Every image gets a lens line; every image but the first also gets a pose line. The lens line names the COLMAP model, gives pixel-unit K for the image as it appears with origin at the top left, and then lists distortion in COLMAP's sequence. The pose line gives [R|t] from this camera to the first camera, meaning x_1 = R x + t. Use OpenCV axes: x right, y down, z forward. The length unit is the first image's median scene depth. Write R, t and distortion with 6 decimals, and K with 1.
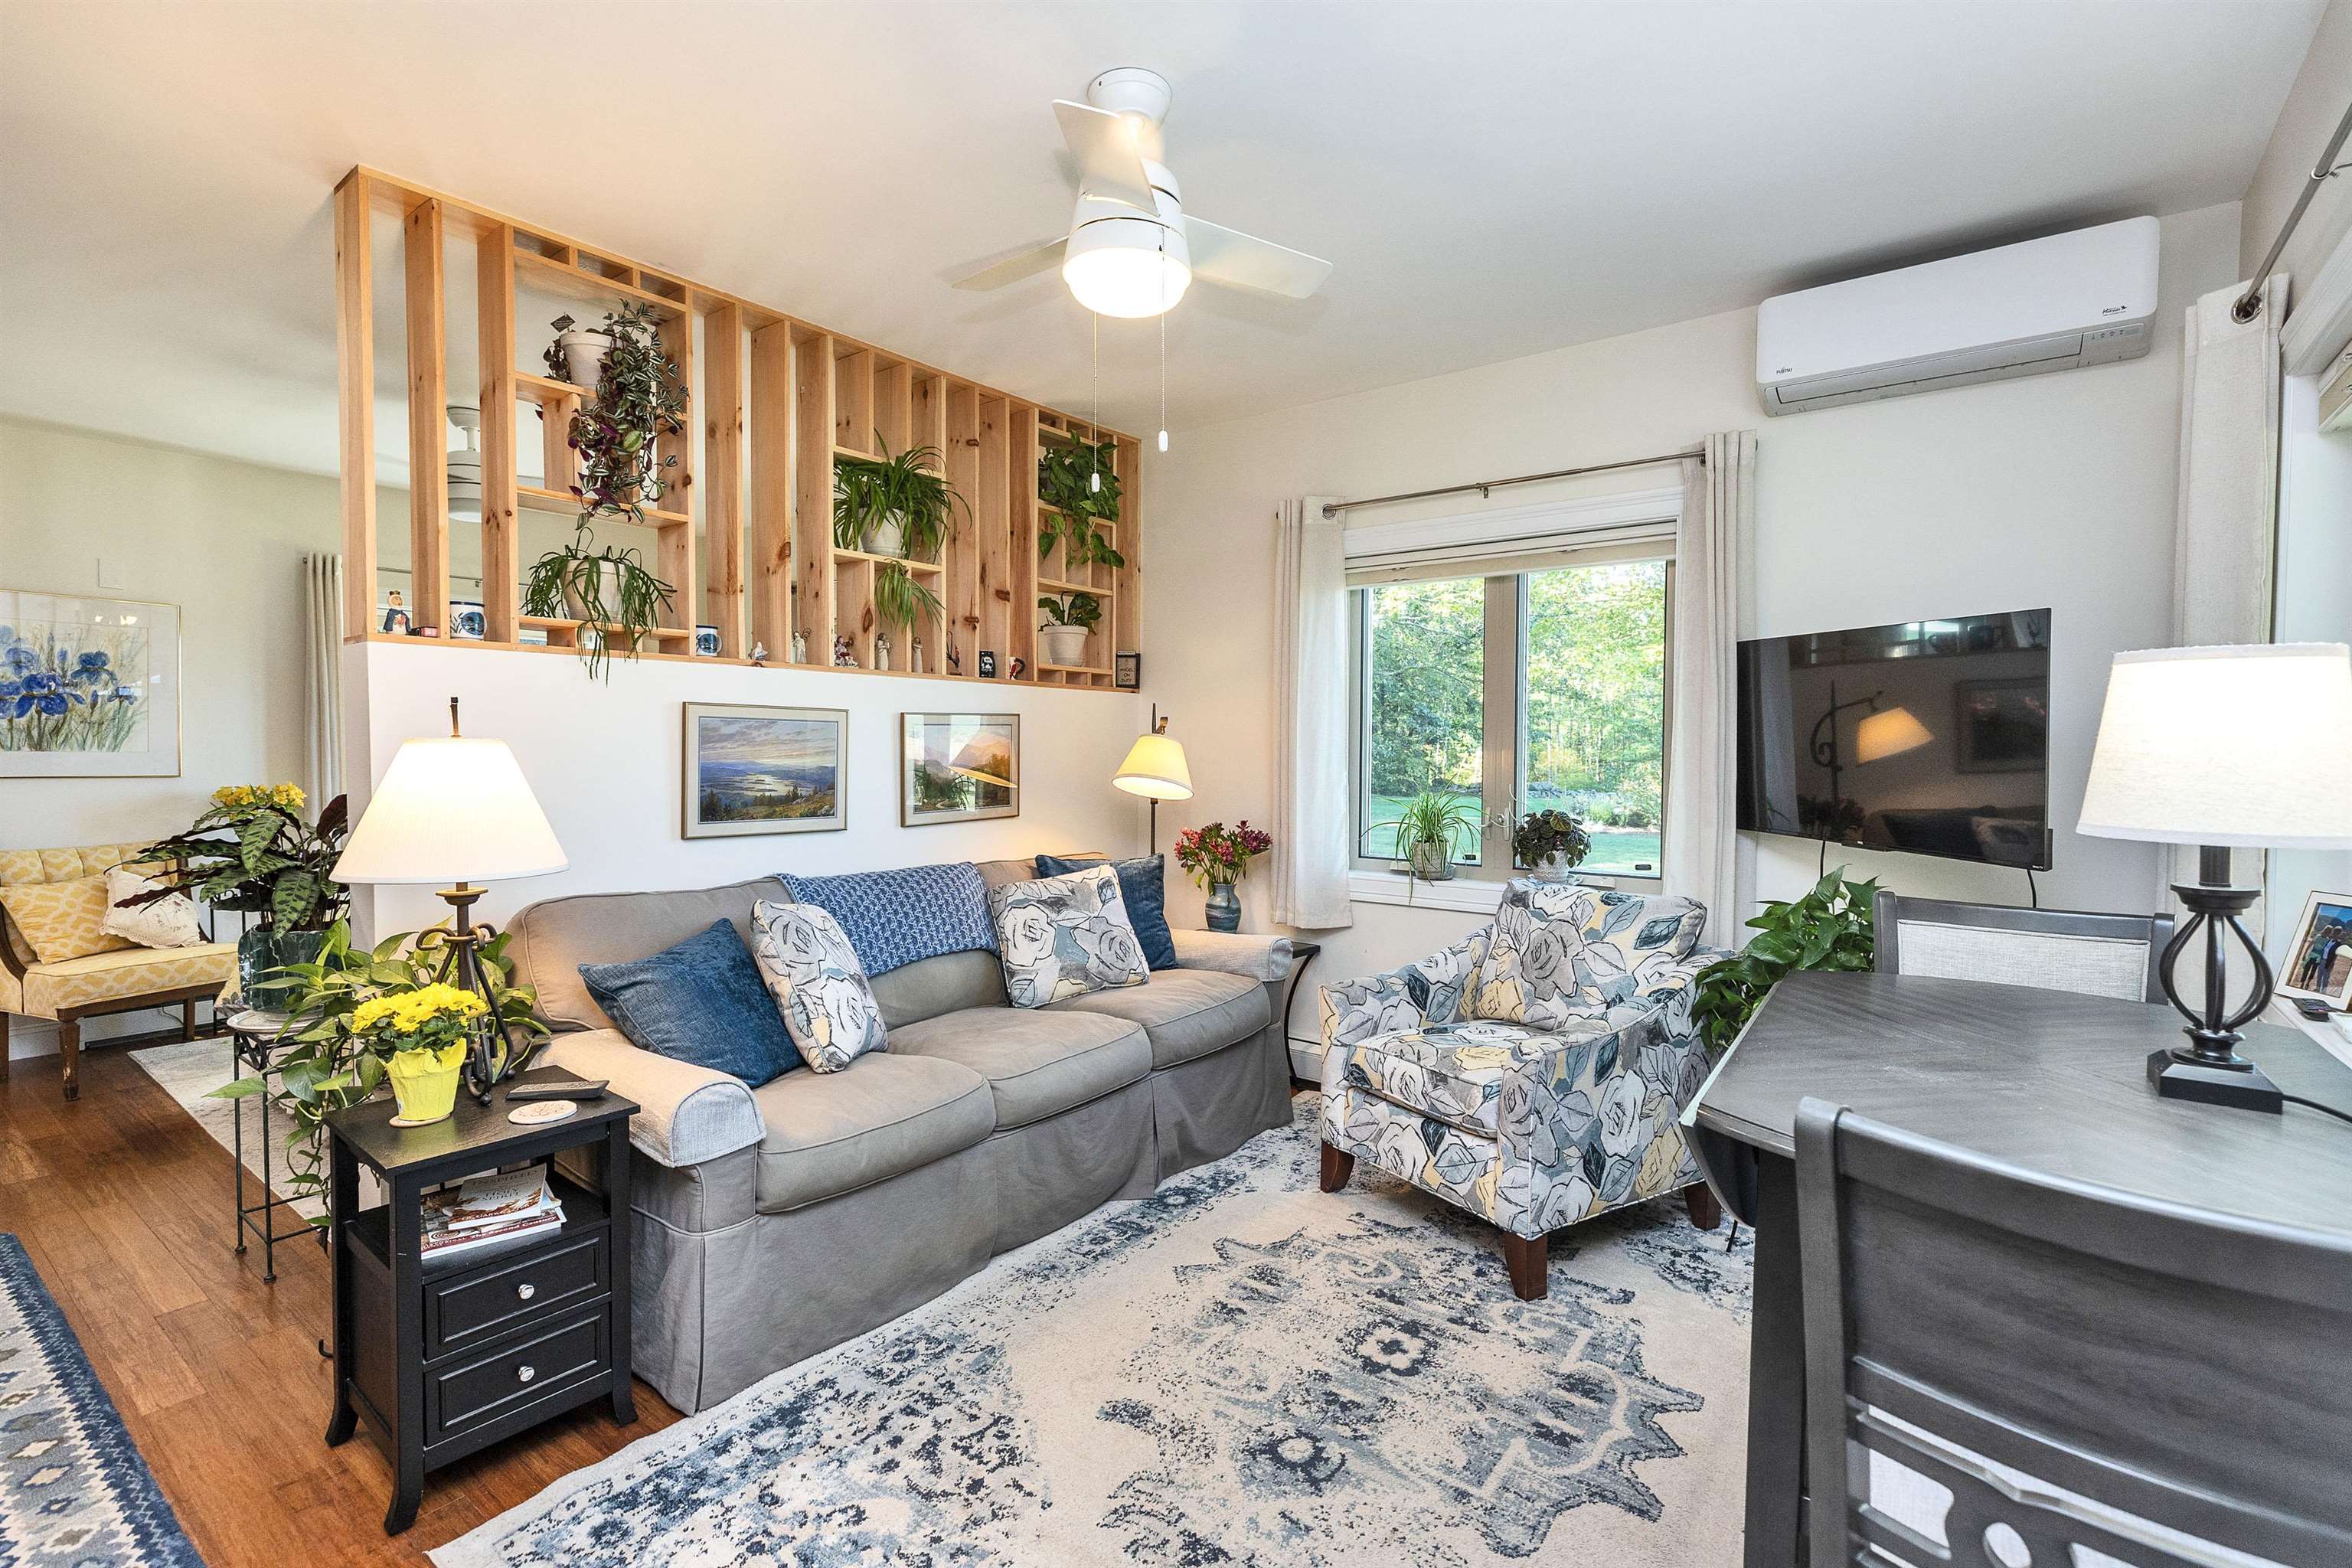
lens RADIAL K [[1054.5, 0, 1182.7], [0, 1054.5, 777.4], [0, 0, 1]] dist [0.006156, -0.002050]
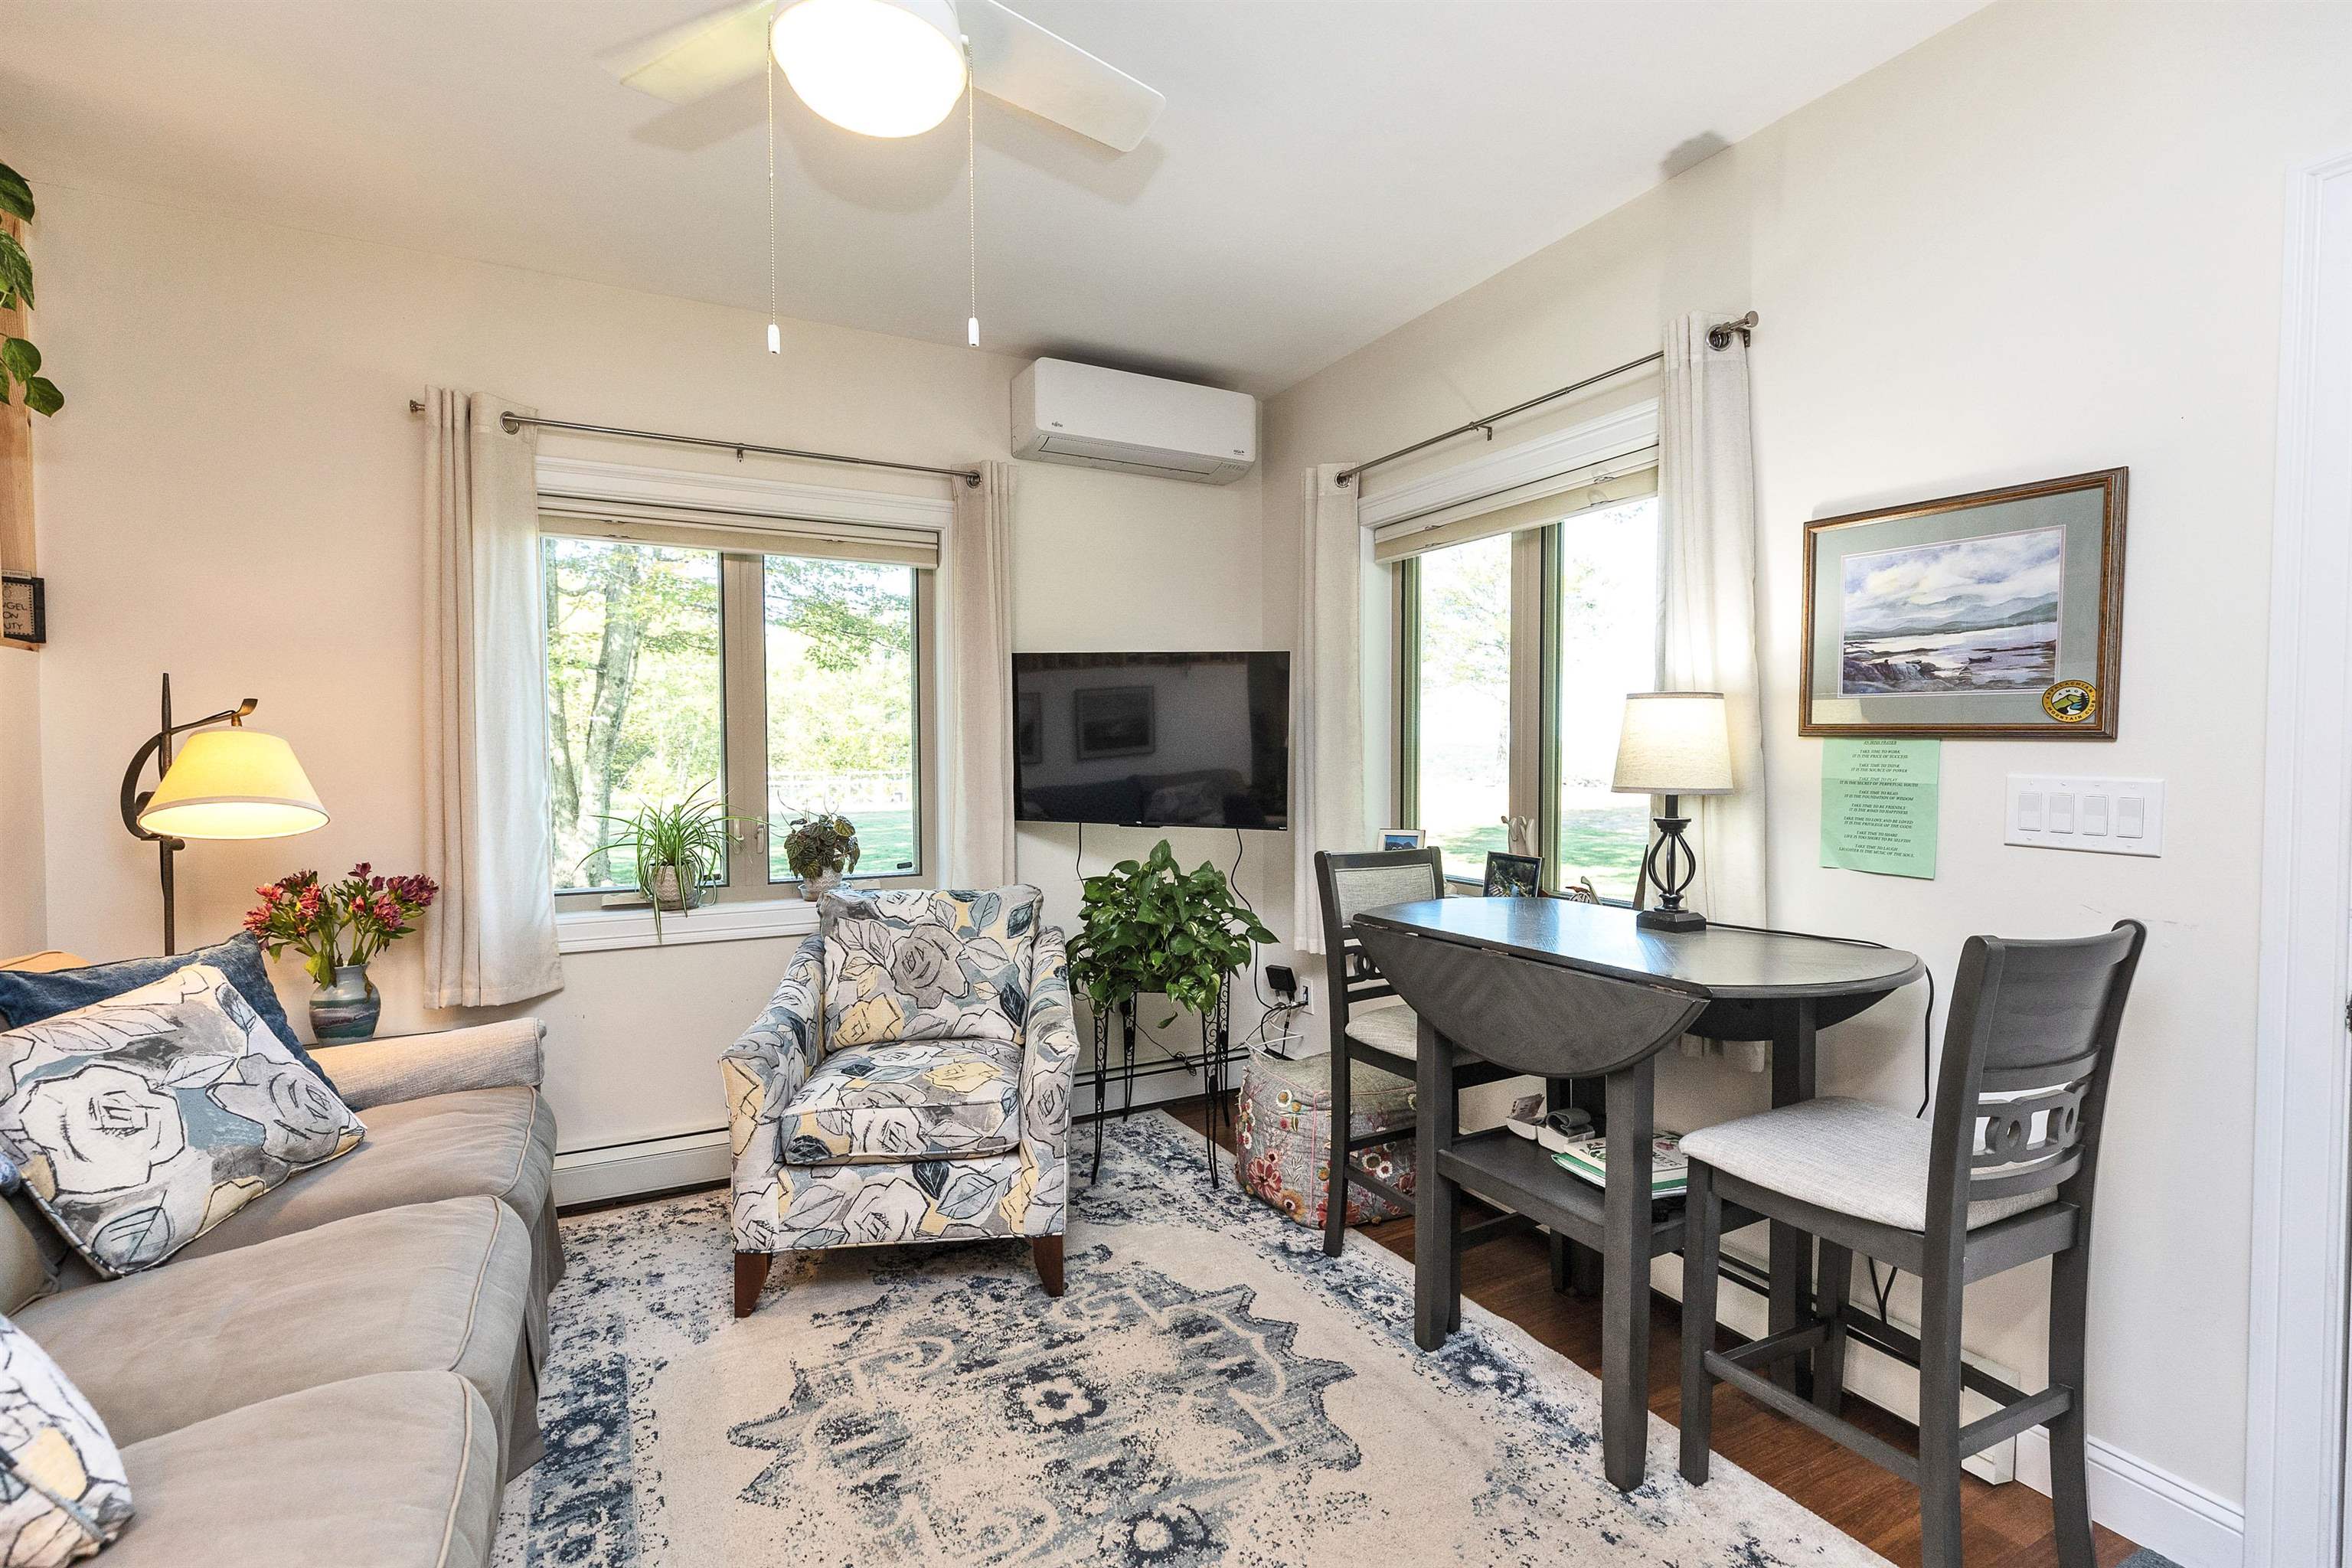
lens RADIAL K [[1054.5, 0, 1163.2], [0, 1054.5, 781.8], [0, 0, 1]] dist [0.006156, -0.002050]
pose [[0.441010, -0.030894, 0.896970, -0.476498], [0.029694, 0.999362, 0.019821, -0.011188], [-0.897011, 0.017893, 0.441646, 0.419438]]
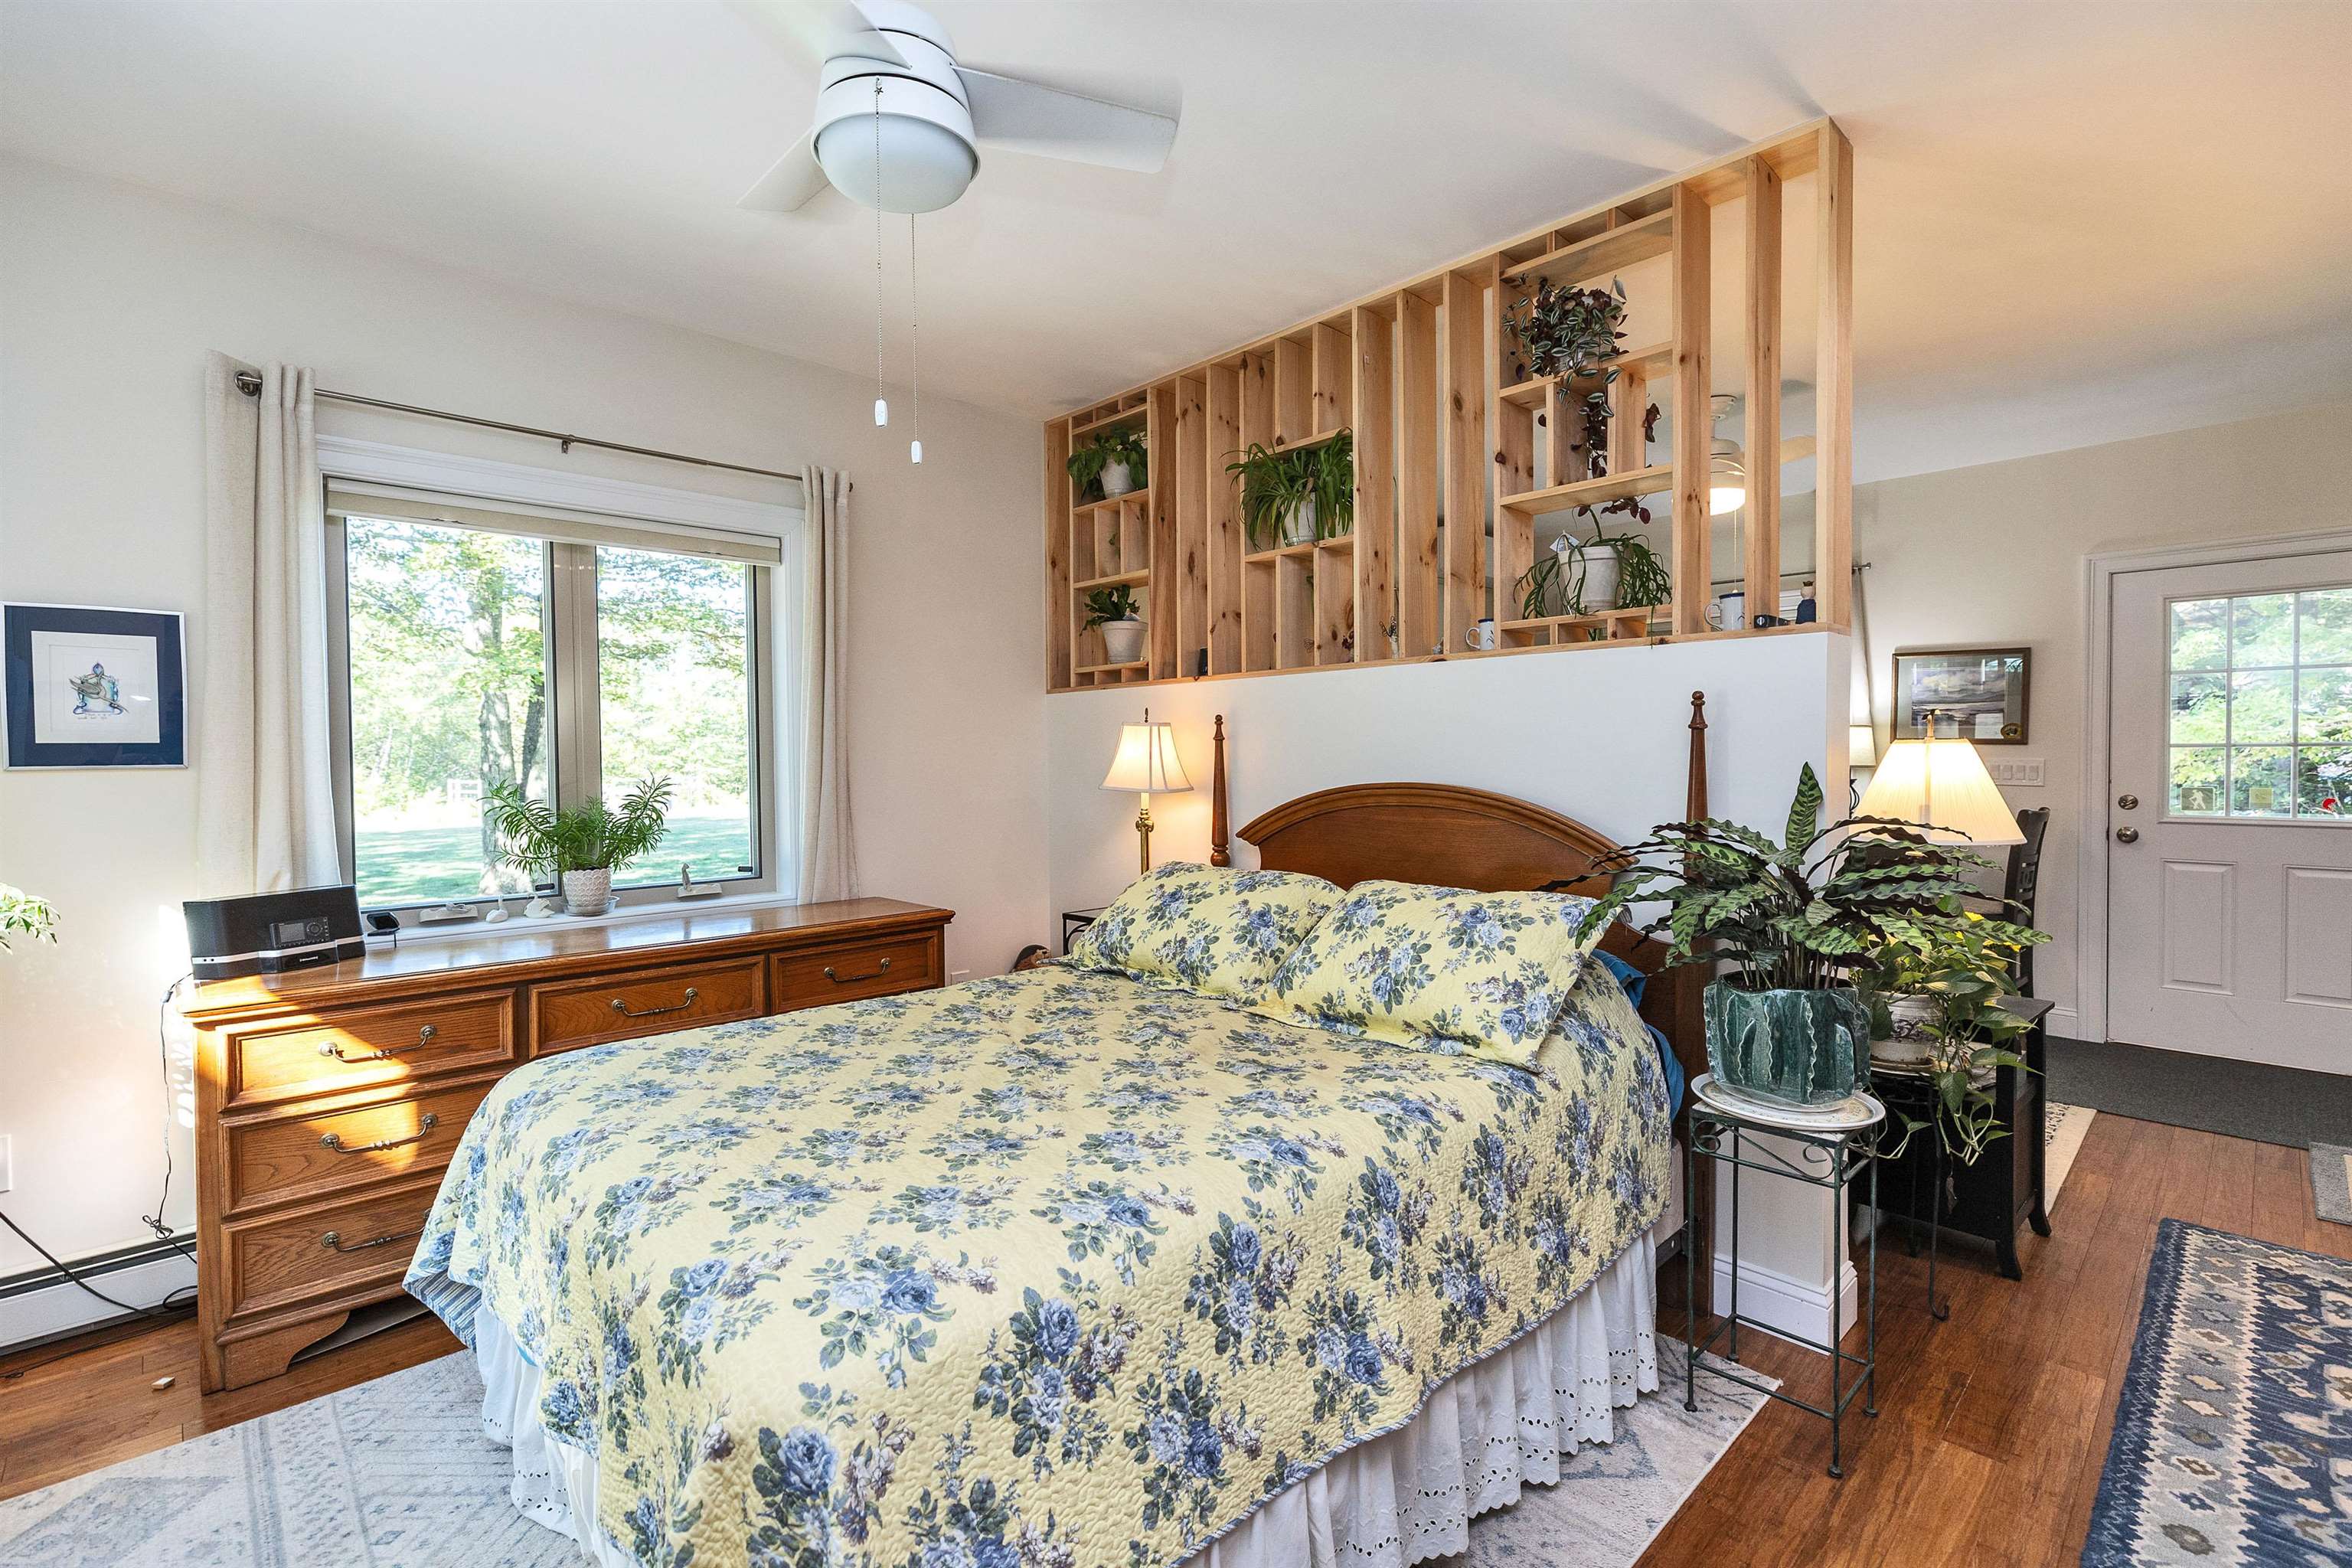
lens RADIAL K [[1054.5, 0, 1177.9], [0, 1054.5, 762.3], [0, 0, 1]] dist [0.006156, -0.002050]
pose [[0.166851, -0.008439, 0.985946, -1.607242], [0.024651, 0.999687, 0.004385, -0.021604], [-0.985674, 0.023573, 0.167007, 1.275918]]
